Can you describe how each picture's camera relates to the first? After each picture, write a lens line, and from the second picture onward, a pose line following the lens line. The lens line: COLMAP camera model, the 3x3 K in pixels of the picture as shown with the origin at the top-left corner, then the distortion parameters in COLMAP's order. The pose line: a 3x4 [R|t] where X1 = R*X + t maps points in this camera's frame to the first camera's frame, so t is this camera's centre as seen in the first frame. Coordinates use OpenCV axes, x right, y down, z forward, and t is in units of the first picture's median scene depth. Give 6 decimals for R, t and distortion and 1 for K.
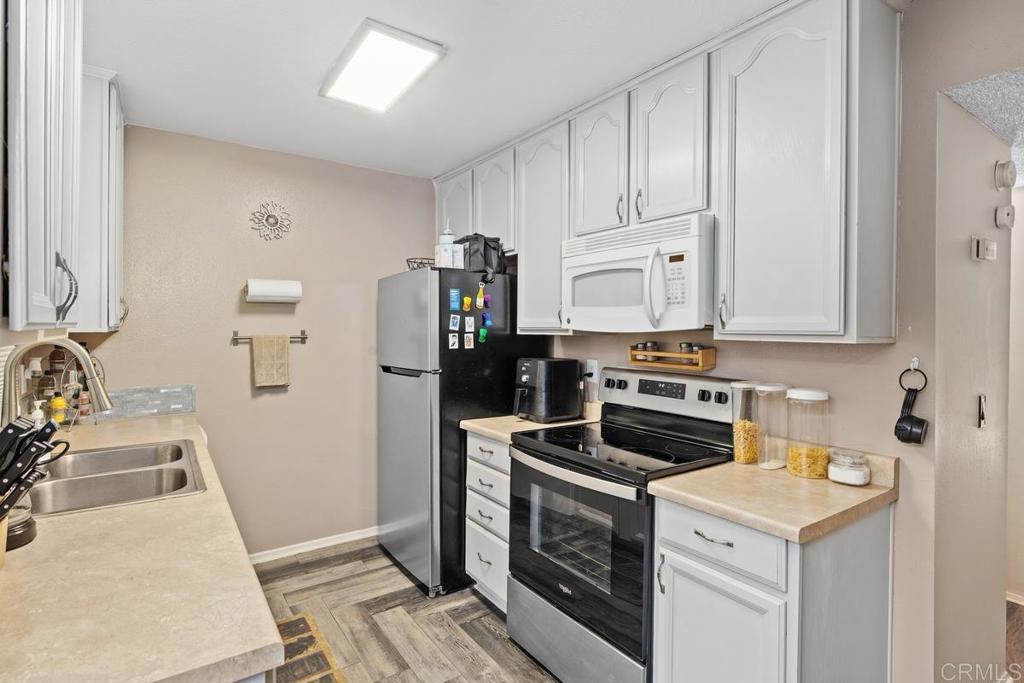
lens RADIAL K [[508.2, 0, 511.7], [0, 508.2, 336.2], [0, 0, 1]] dist [-0.003457, -0.000434]
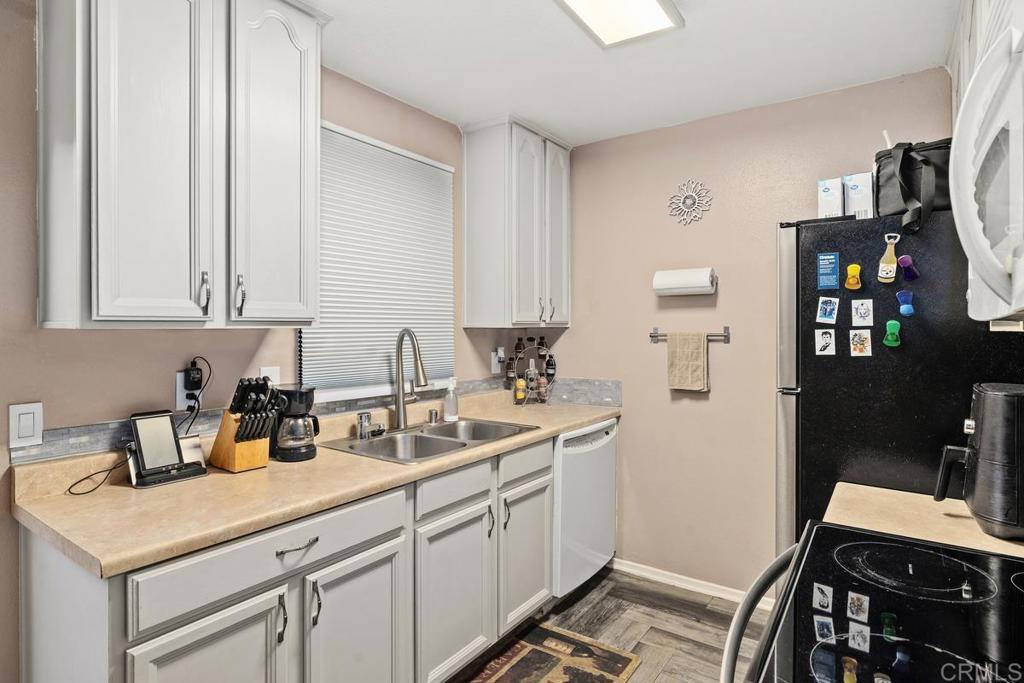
lens RADIAL K [[547.1, 0, 511.6], [0, 547.1, 332.6], [0, 0, 1]] dist [-0.002127, 0.000070]
pose [[0.343031, 0.003819, -0.939316, 0.348447], [-0.013930, 0.999902, -0.001022, 0.004297], [0.939221, 0.013435, 0.343051, 0.436367]]
